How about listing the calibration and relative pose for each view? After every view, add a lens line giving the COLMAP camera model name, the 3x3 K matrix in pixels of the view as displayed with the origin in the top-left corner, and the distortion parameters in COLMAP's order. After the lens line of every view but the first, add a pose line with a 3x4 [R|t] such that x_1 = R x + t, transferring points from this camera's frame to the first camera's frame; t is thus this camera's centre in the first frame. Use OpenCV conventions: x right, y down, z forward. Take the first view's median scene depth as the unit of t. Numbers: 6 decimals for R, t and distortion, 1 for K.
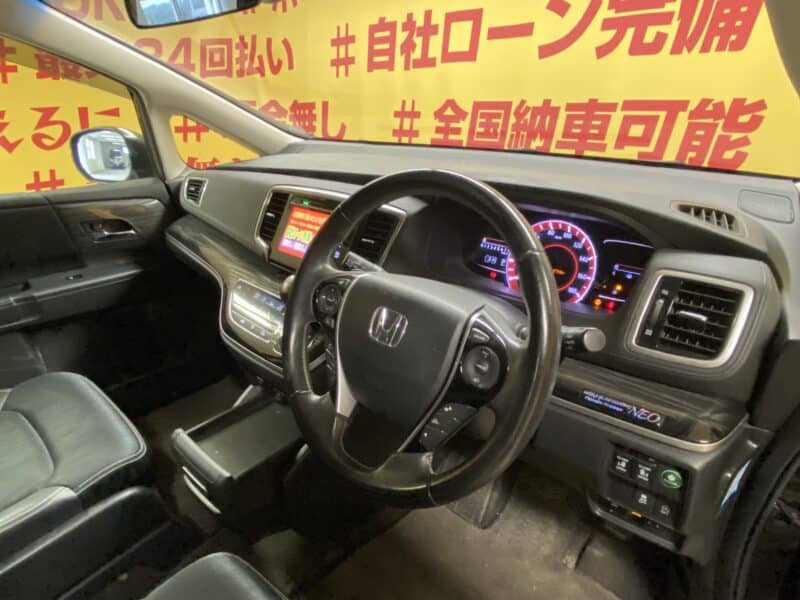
lens RADIAL K [[480.2, 0, 398.6], [0, 480.2, 304.2], [0, 0, 1]] dist [0.023708, -0.024735]
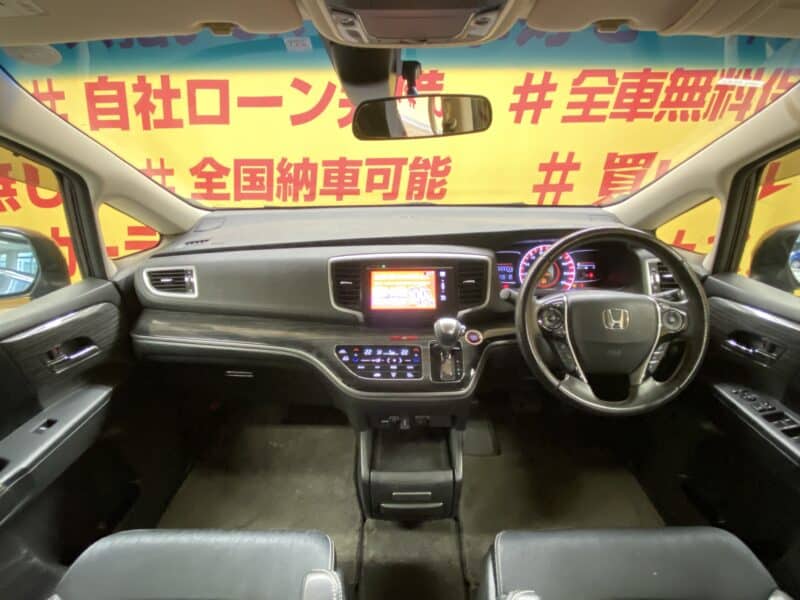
lens RADIAL K [[411.9, 0, 402.7], [0, 411.9, 304.5], [0, 0, 1]] dist [0.013325, -0.017751]
pose [[0.736425, -0.248263, 0.629320, -0.277685], [0.270352, 0.960722, 0.062635, -0.056872], [-0.620151, 0.124012, 0.774618, 0.061185]]
